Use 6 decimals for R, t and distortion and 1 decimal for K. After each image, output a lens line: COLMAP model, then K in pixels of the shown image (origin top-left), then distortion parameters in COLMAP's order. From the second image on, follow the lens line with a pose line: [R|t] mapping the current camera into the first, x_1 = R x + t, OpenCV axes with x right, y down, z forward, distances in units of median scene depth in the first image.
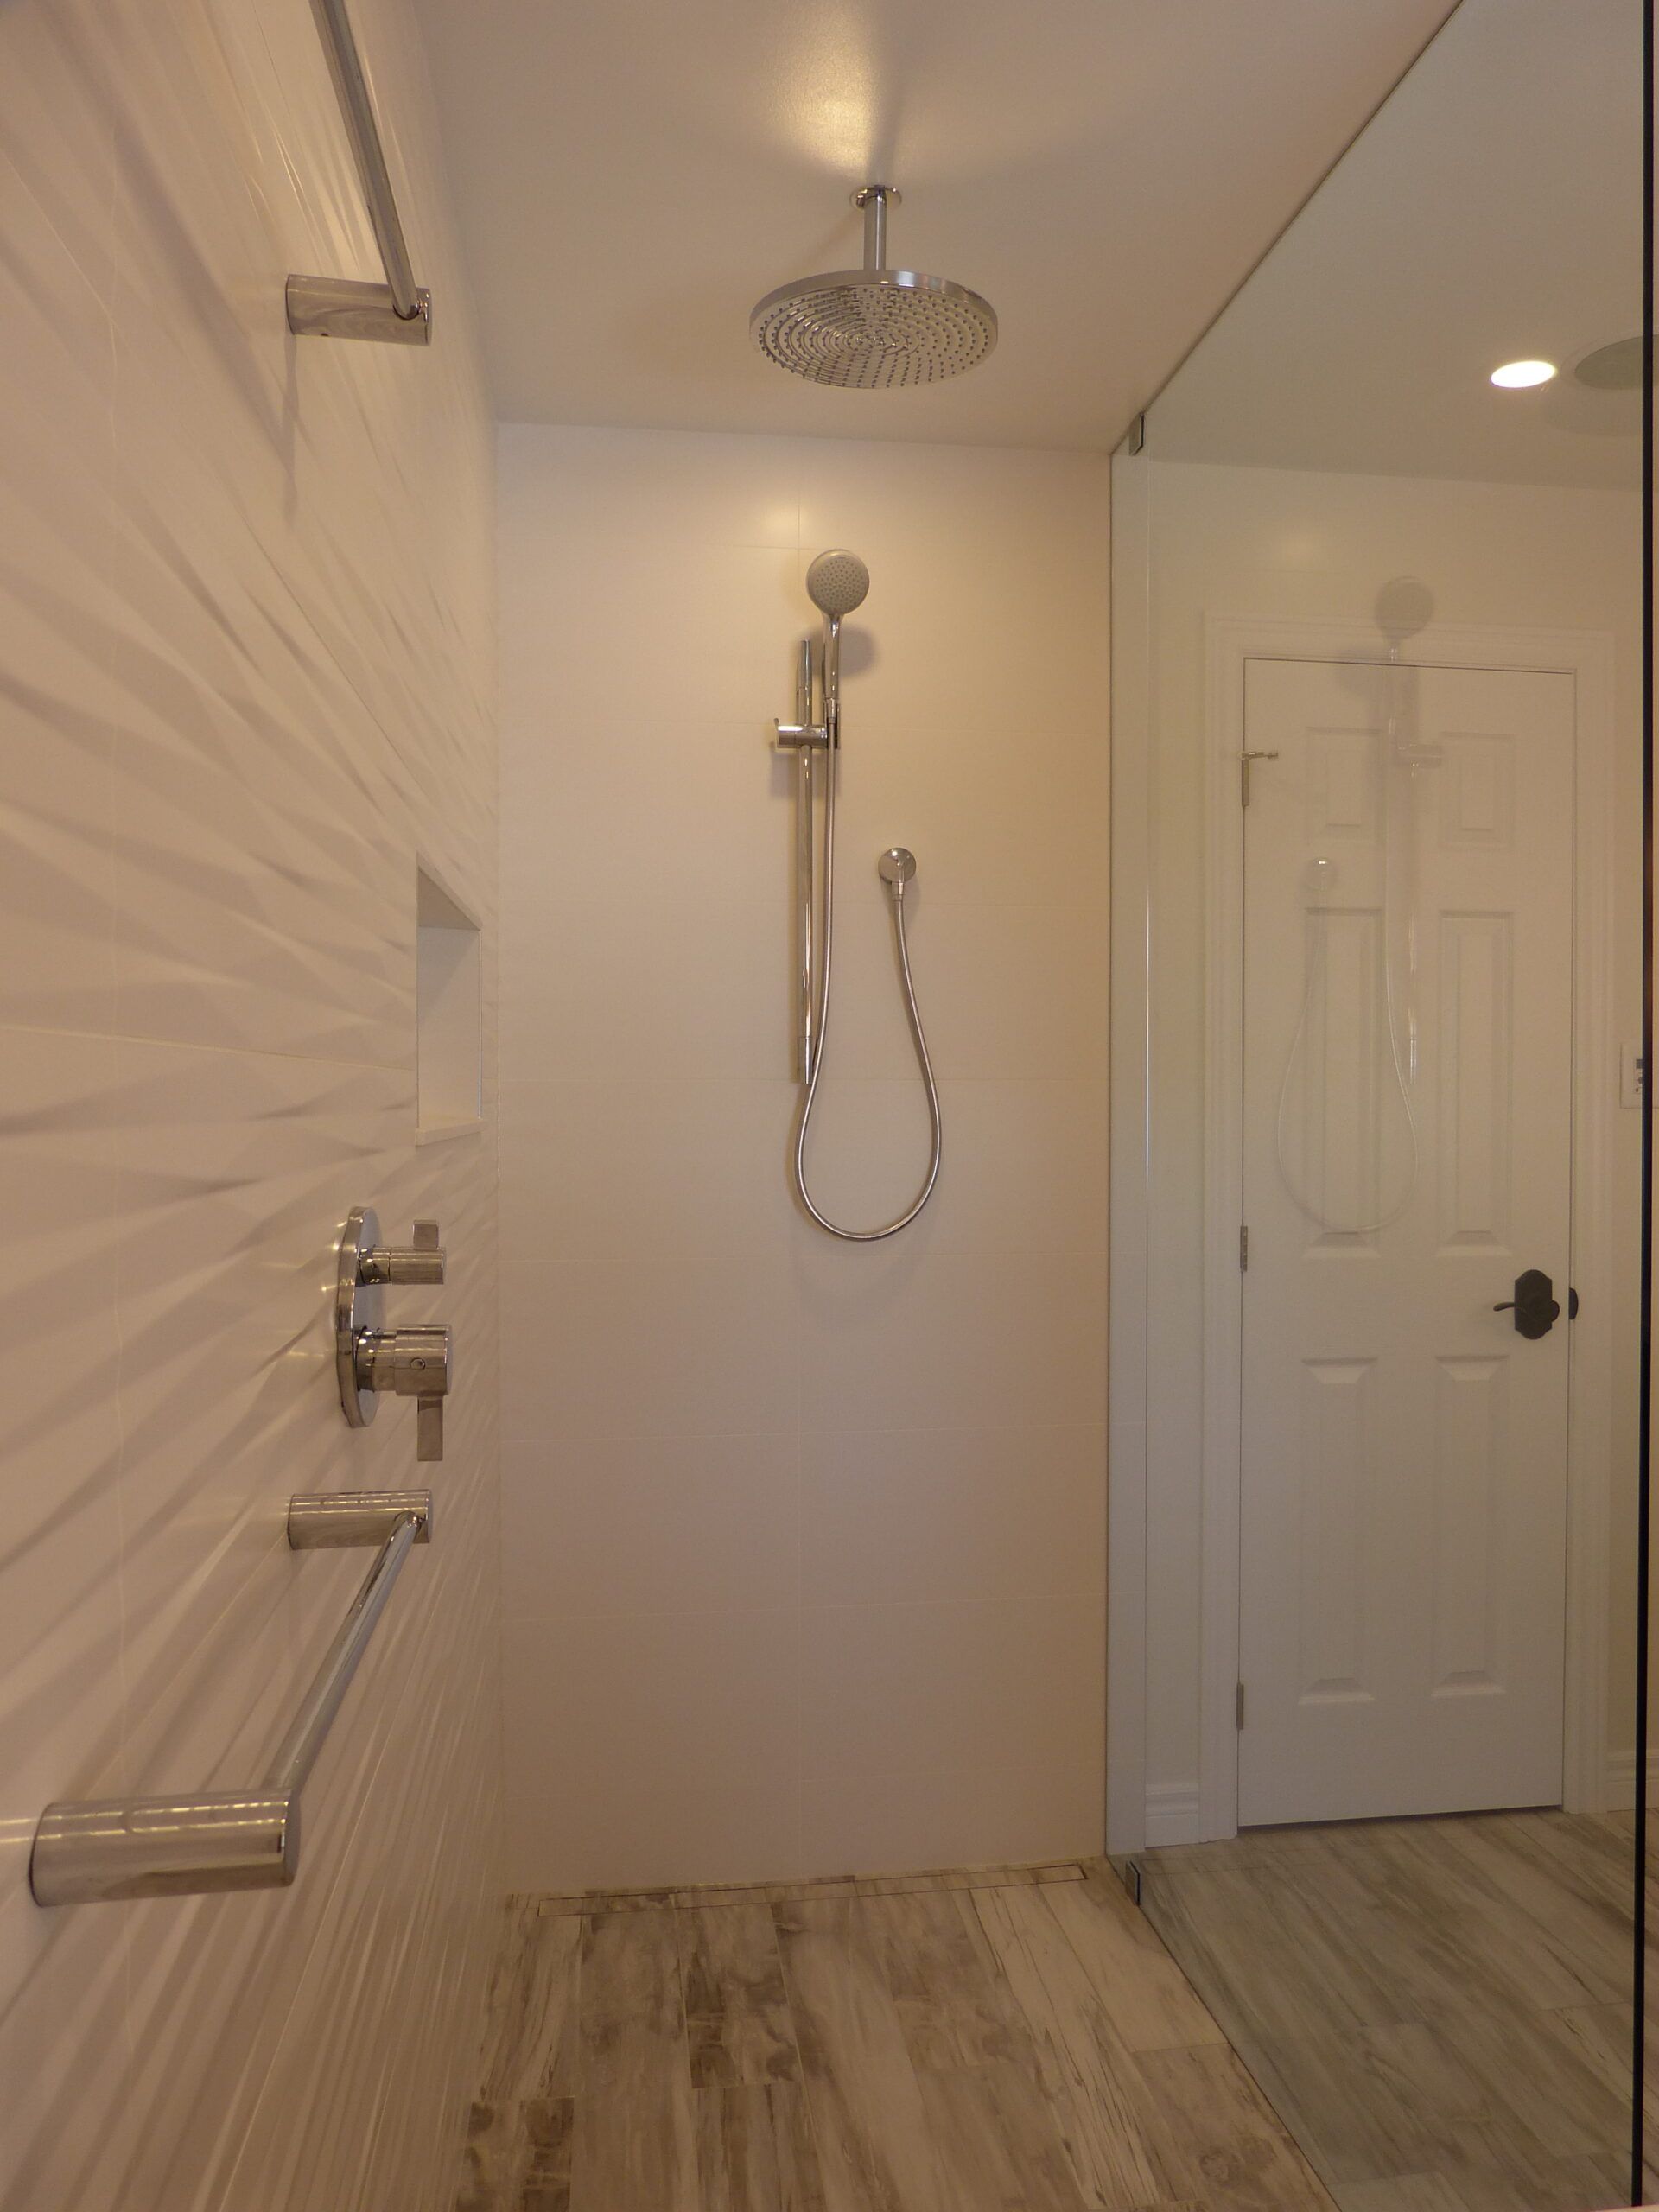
lens RADIAL K [[1627.5, 0, 831.3], [0, 1627.5, 1110.0], [0, 0, 1]] dist [-0.037141, 0.027892]
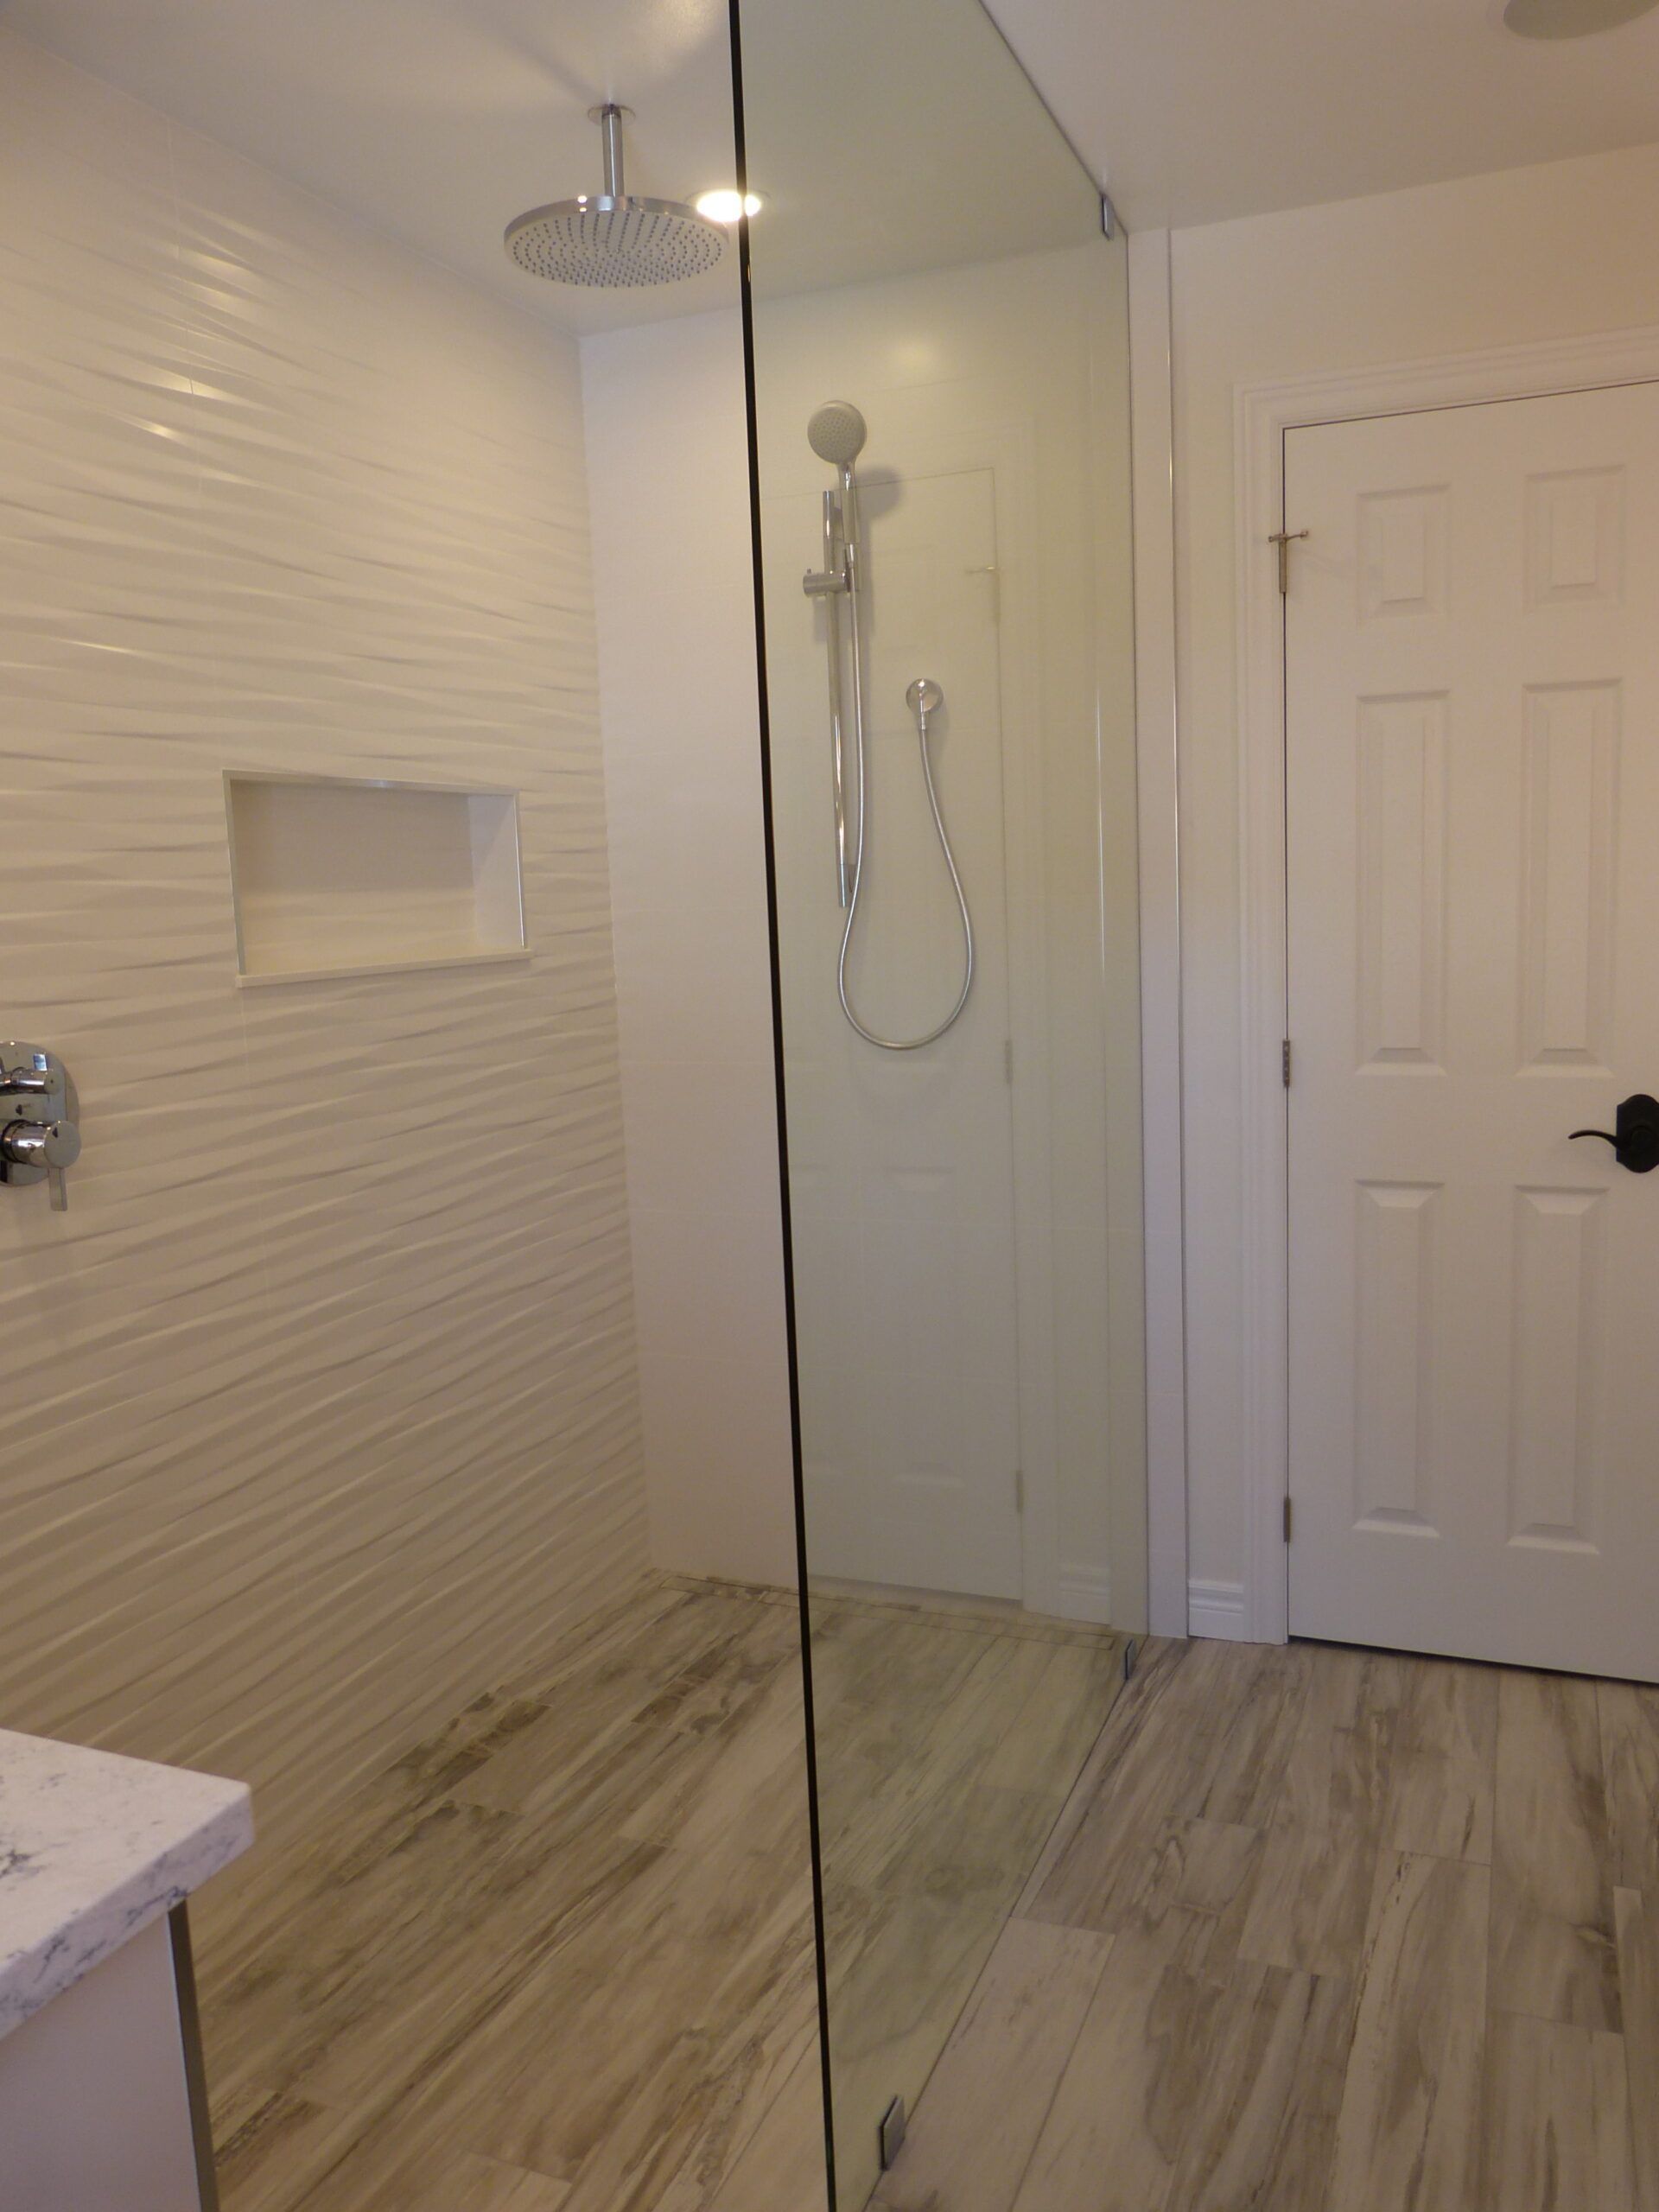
lens RADIAL K [[1627.5, 0, 841.3], [0, 1627.5, 1093.2], [0, 0, 1]] dist [-0.037141, 0.027892]
pose [[0.867244, 0.030010, -0.496979, 0.540019], [0.034760, 0.992096, 0.120566, -0.024213], [0.496669, -0.121836, 0.859346, 0.039211]]
